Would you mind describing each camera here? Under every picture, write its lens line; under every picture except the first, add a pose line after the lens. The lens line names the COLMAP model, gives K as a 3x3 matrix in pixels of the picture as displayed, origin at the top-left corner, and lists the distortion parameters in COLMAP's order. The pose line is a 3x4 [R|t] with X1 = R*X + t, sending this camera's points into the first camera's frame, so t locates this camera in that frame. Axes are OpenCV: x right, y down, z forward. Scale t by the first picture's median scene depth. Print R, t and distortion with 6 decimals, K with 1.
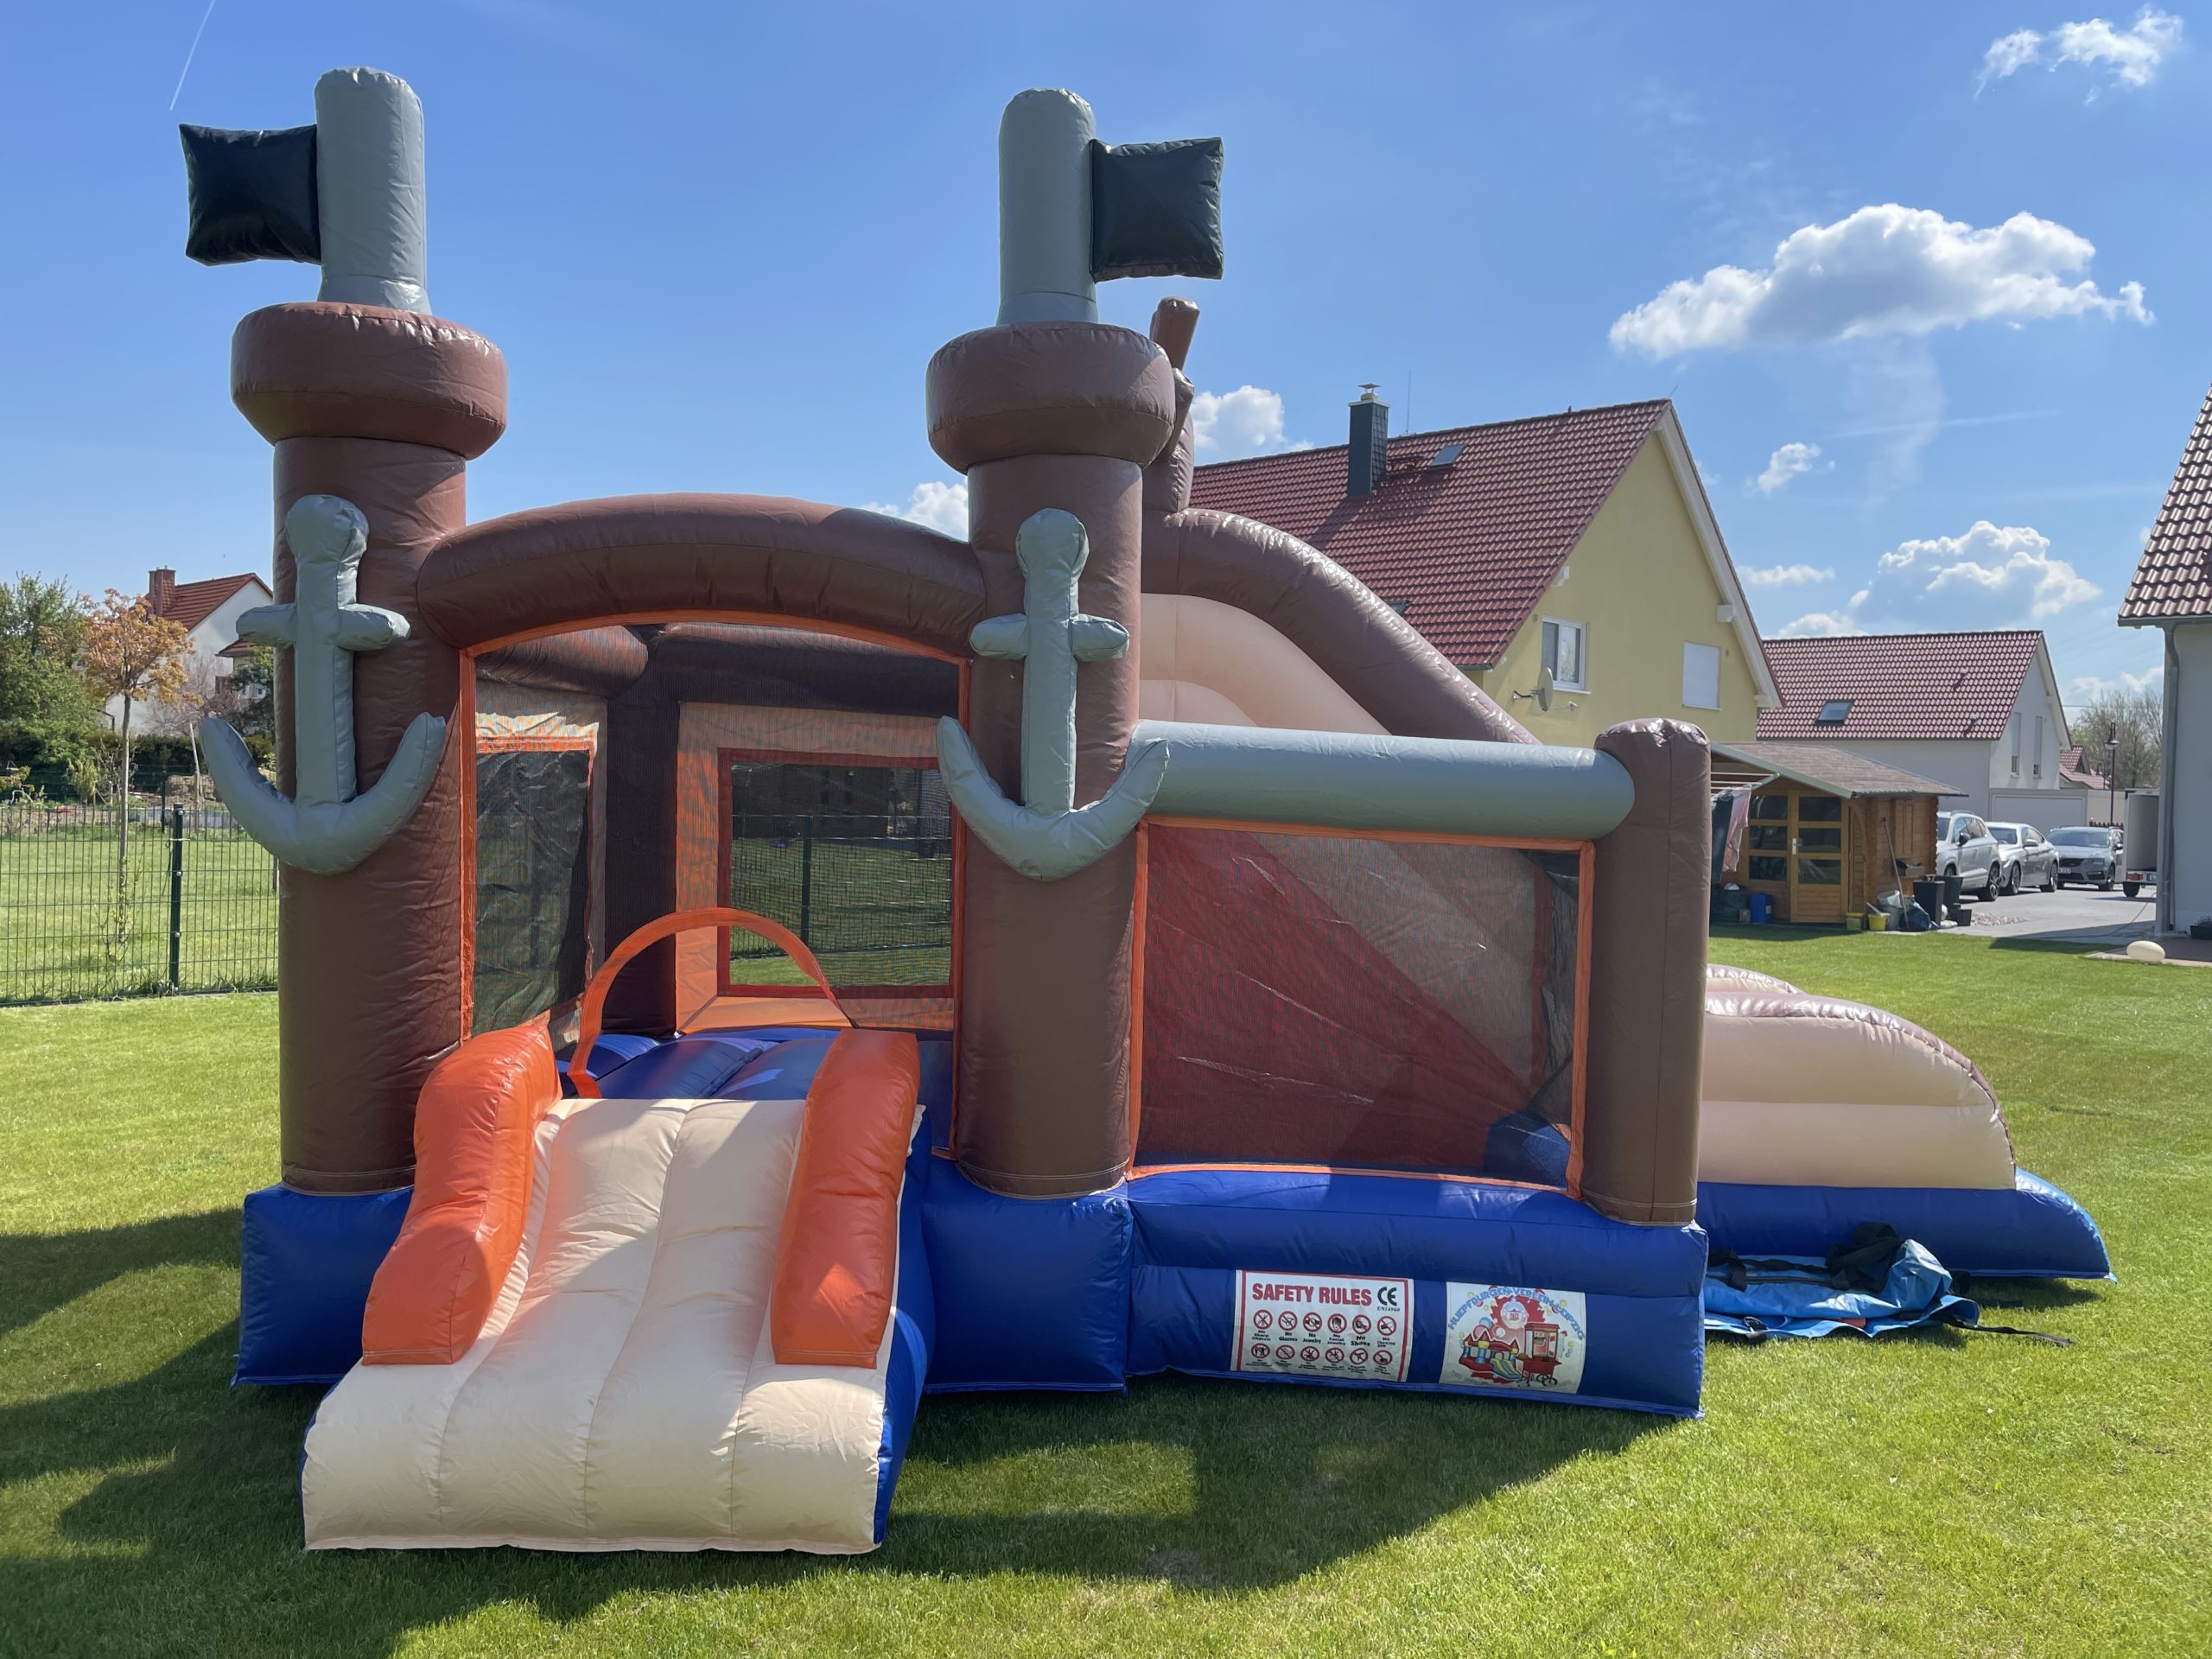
lens RADIAL K [[1678.7, 0, 1106.0], [0, 1678.7, 829.5], [0, 0, 1]] dist [0.092765, -0.141830]
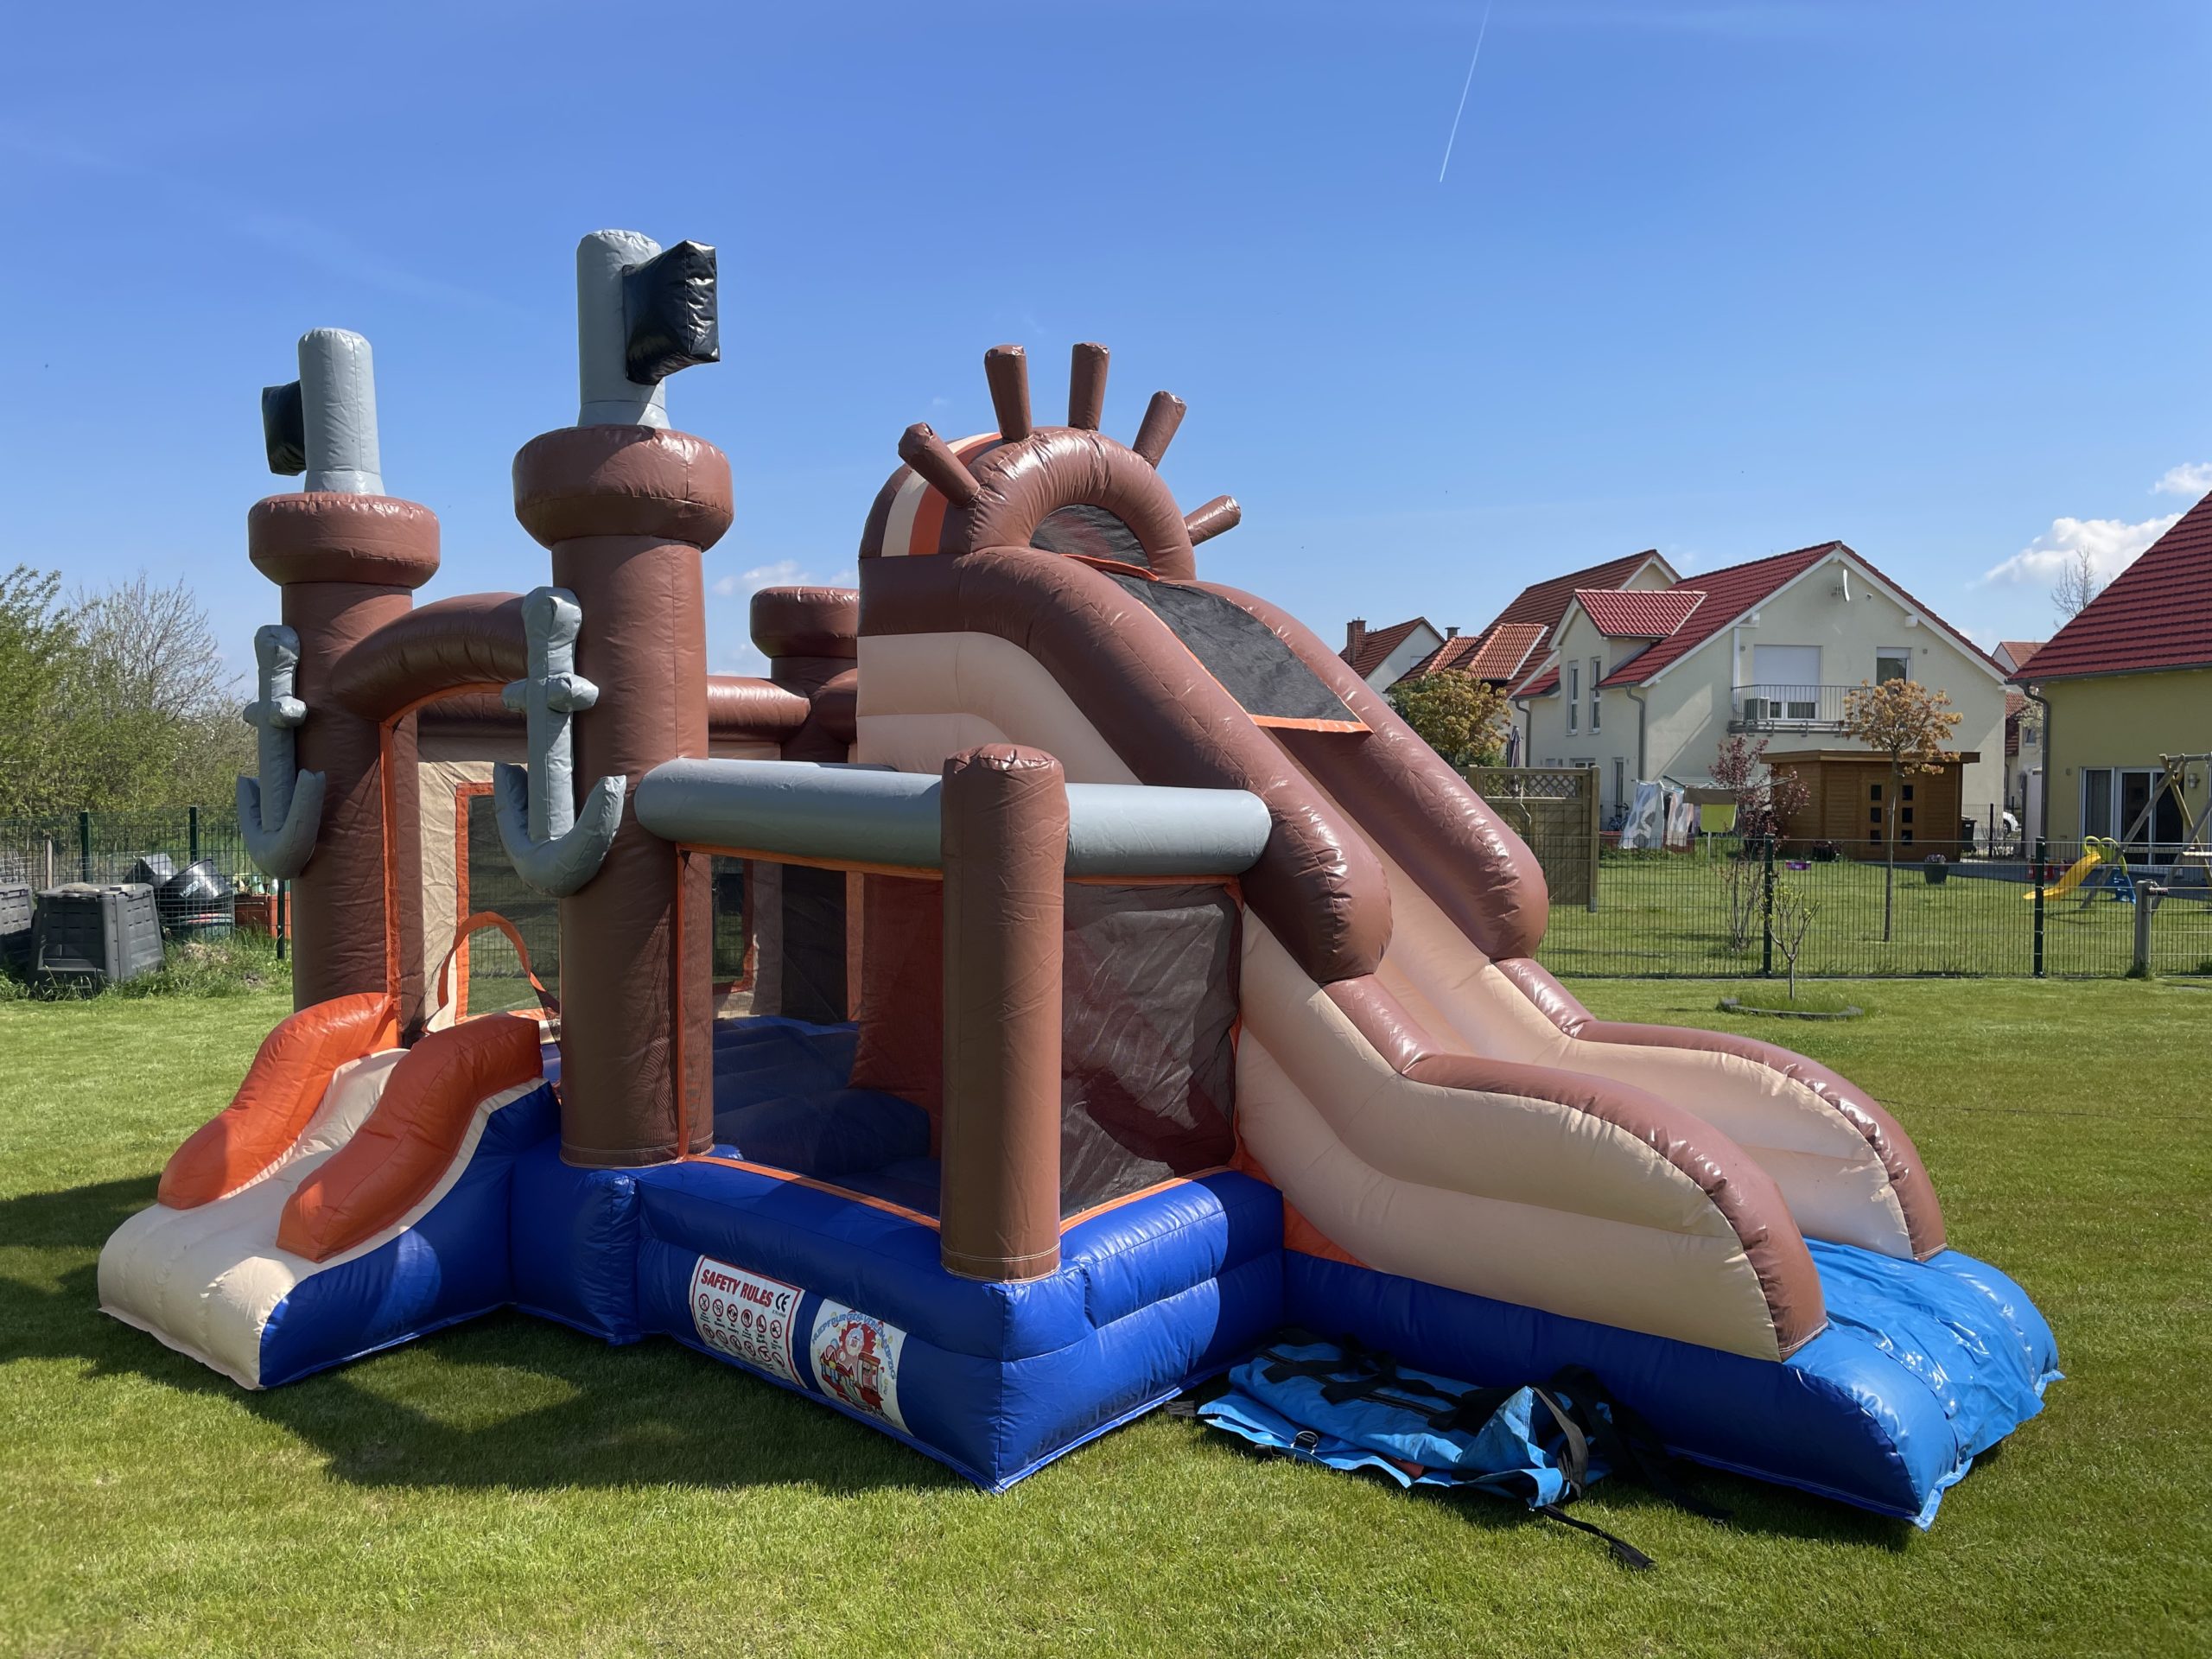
lens RADIAL K [[1678.7, 0, 1106.0], [0, 1678.7, 829.5], [0, 0, 1]] dist [0.092765, -0.141830]
pose [[0.756623, 0.000941, -0.653850, 1.009382], [-0.007394, 0.999947, -0.007117, -0.011678], [0.653809, 0.010220, 0.756590, 0.333581]]
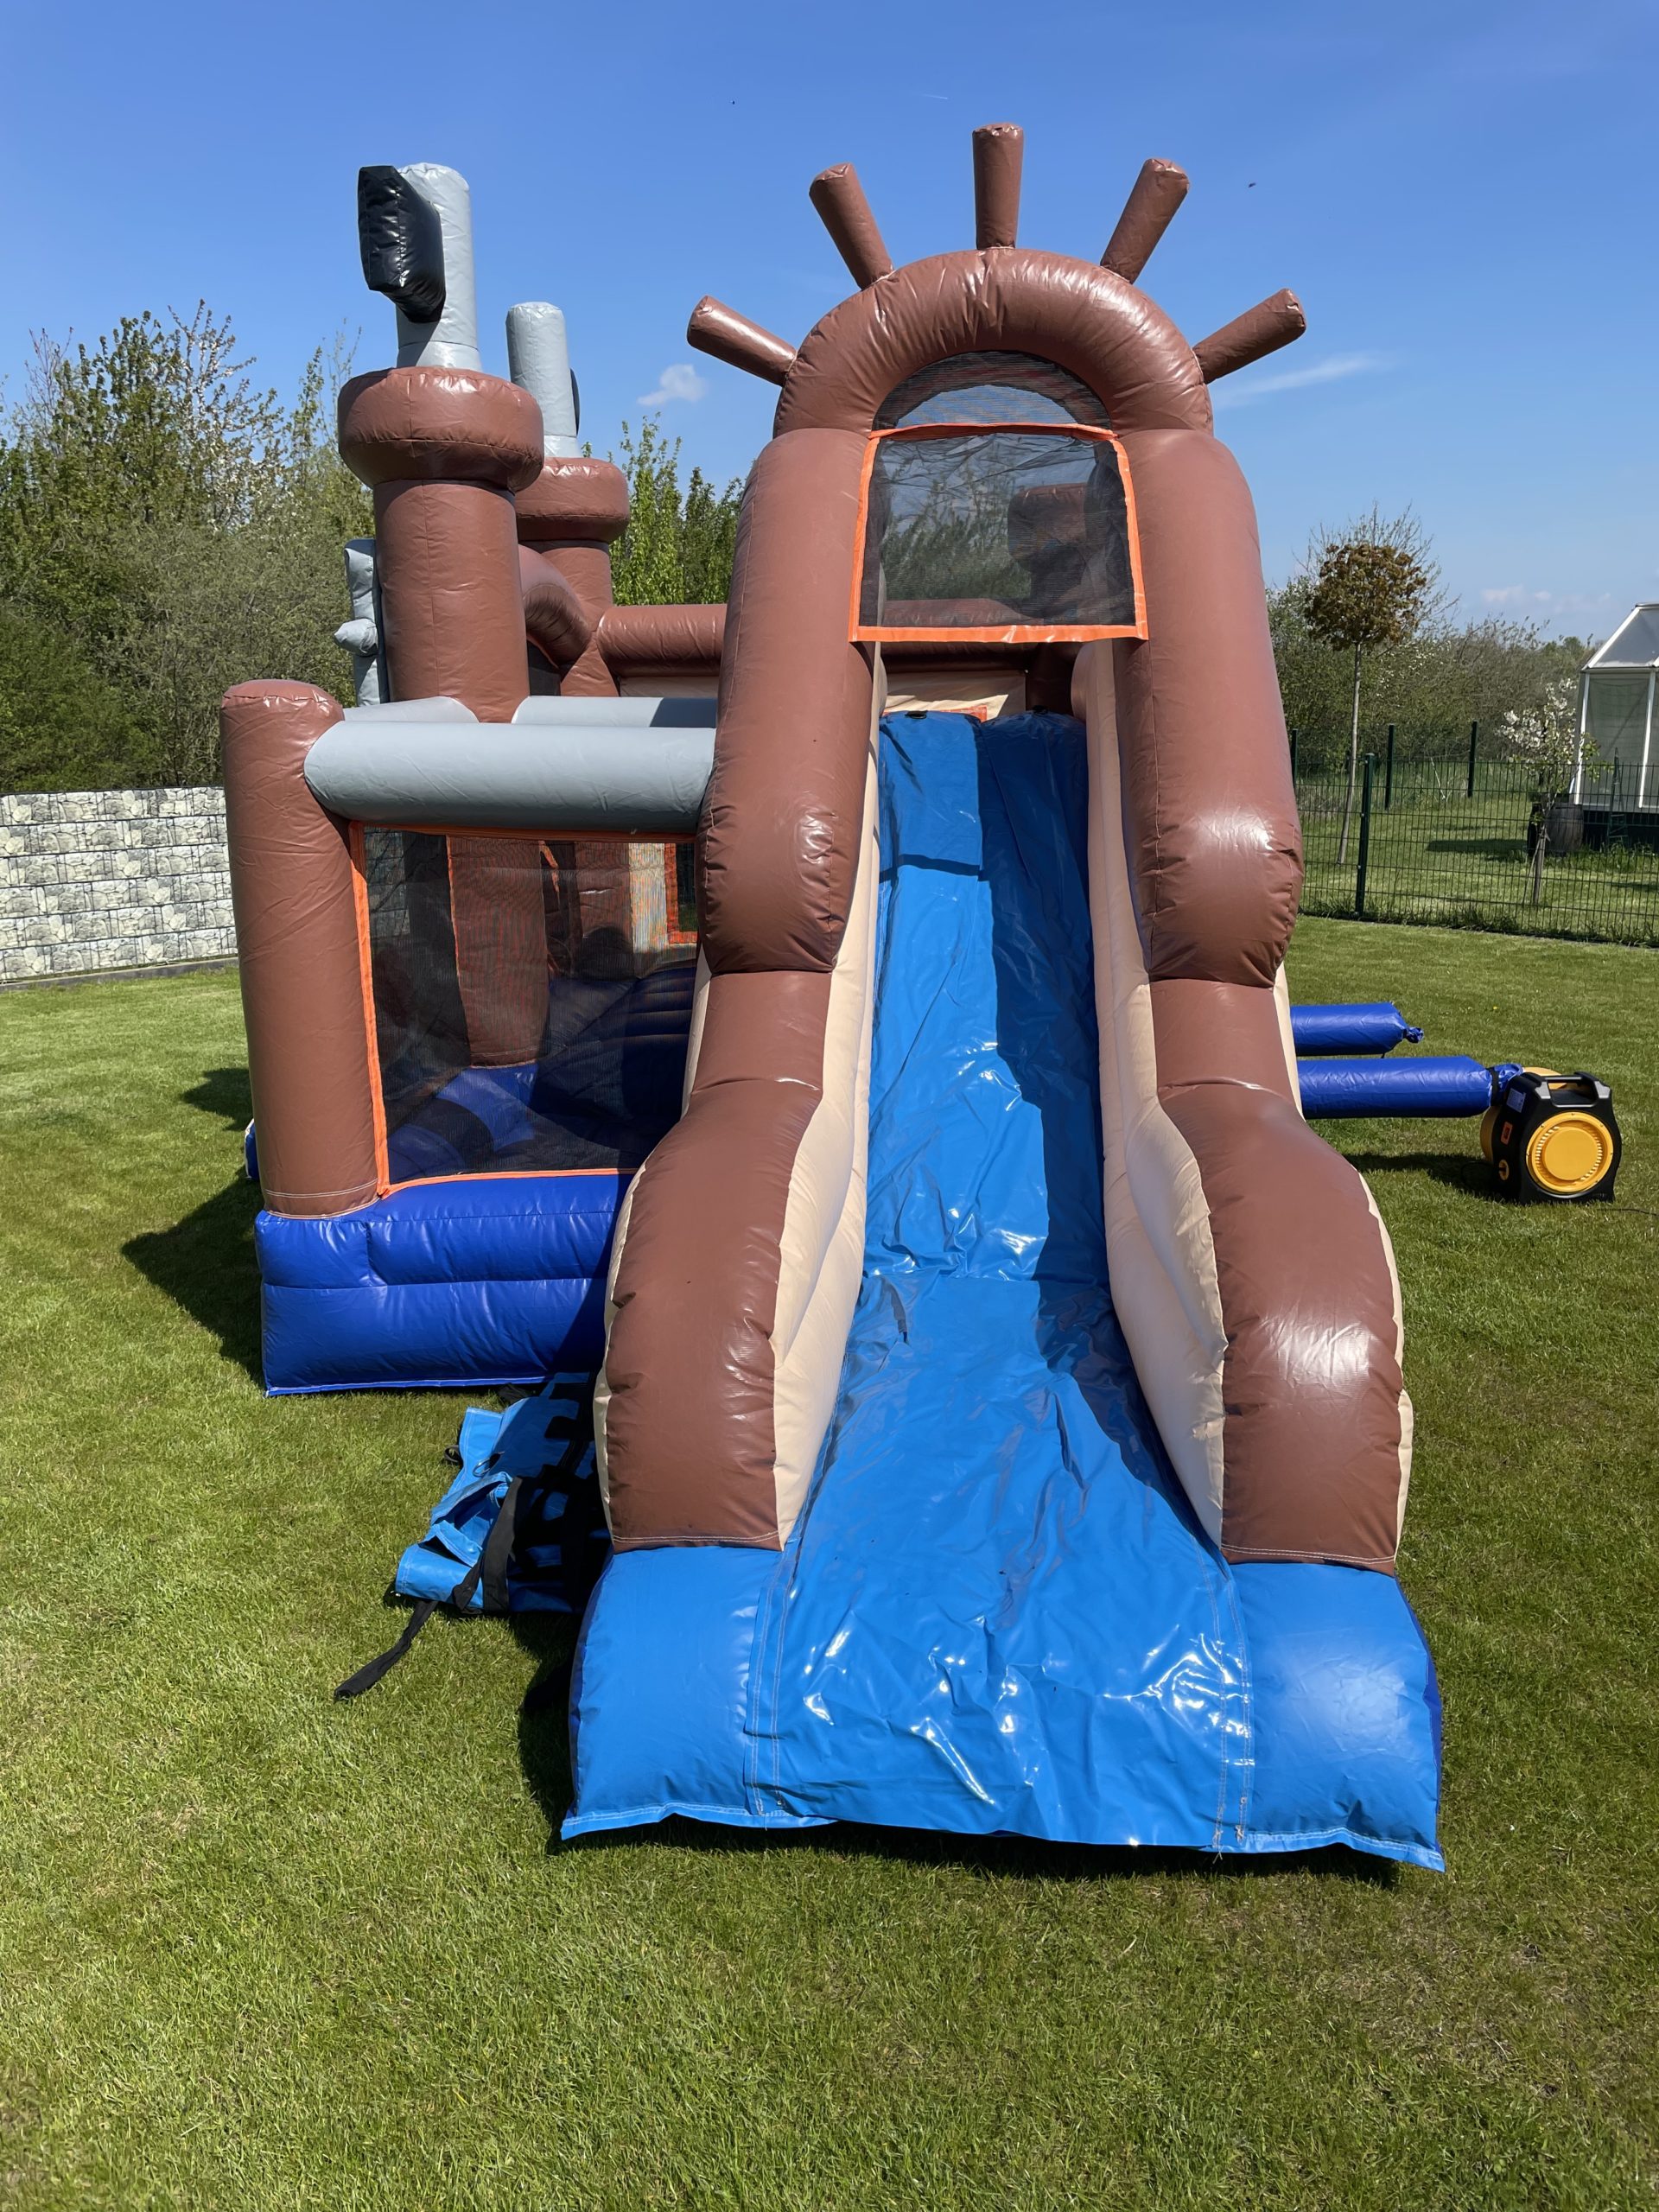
lens RADIAL K [[1678.7, 0, 829.5], [0, 1678.7, 1106.0], [0, 0, 1]] dist [0.092765, -0.141830]
pose [[-0.053813, 0.208822, -0.976472, 1.283057], [-0.021502, 0.977420, 0.210210, -0.040820], [0.998320, 0.032308, -0.048108, 1.366107]]
